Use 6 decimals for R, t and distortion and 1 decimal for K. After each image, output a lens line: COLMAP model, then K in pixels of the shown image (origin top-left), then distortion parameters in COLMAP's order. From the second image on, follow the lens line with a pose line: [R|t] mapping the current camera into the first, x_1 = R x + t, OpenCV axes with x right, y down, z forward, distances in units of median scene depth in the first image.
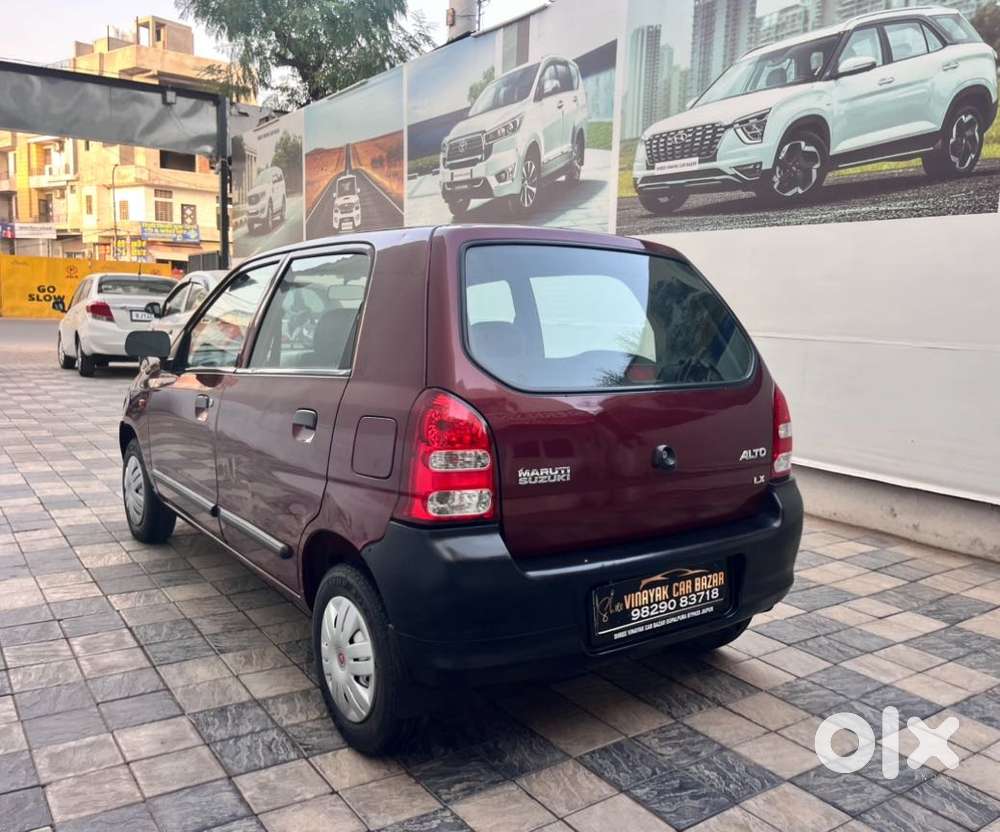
lens RADIAL K [[875.1, 0, 556.3], [0, 875.1, 443.1], [0, 0, 1]] dist [0.060588, -0.076378]
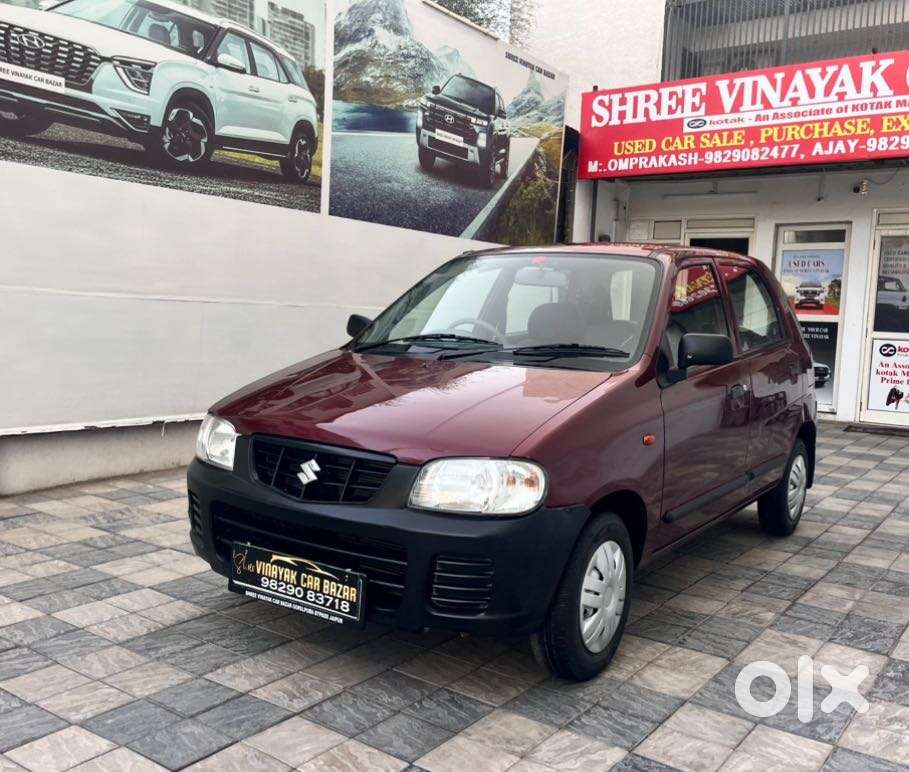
lens RADIAL K [[873.4, 0, 463.3], [0, 873.4, 400.8], [0, 0, 1]] dist [0.022883, 0.000000]
pose [[-0.309203, -0.149260, 0.939210, -0.875489], [0.093798, 0.978004, 0.186305, -0.178867], [-0.946359, 0.145702, -0.288401, 1.088686]]
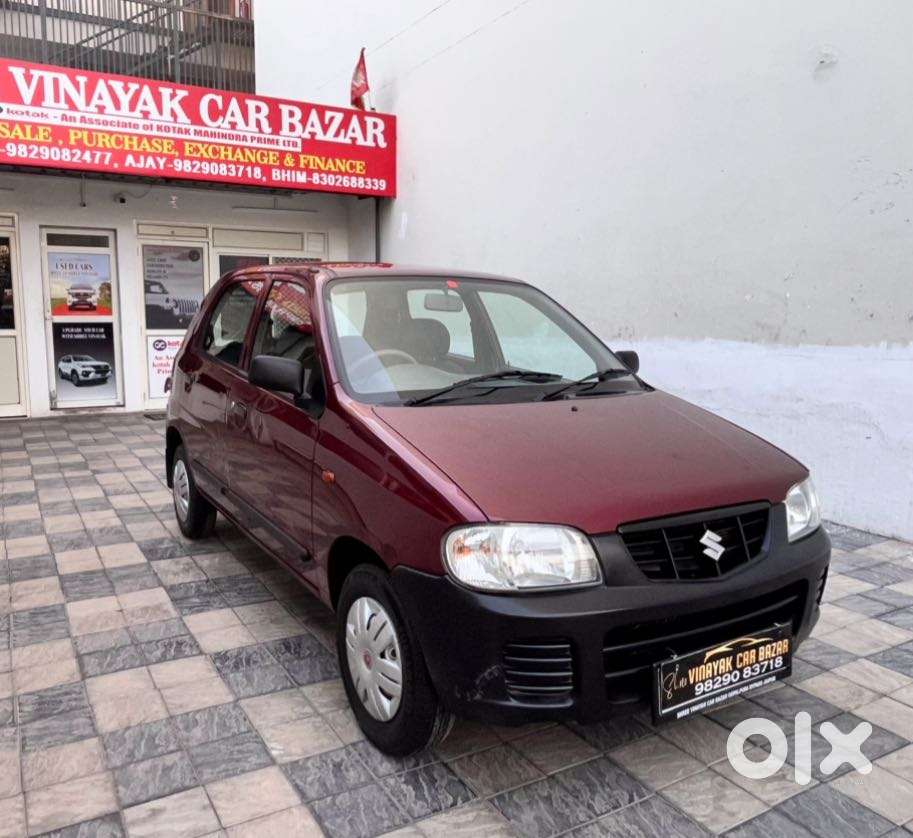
lens RADIAL K [[752.6, 0, 447.1], [0, 752.6, 416.8], [0, 0, 1]] dist [0.001226, -0.013511]
pose [[-0.990704, -0.061690, 0.121242, -0.274411], [-0.025354, 0.959381, 0.280970, -0.220645], [-0.133651, 0.275285, -0.952027, 1.405342]]
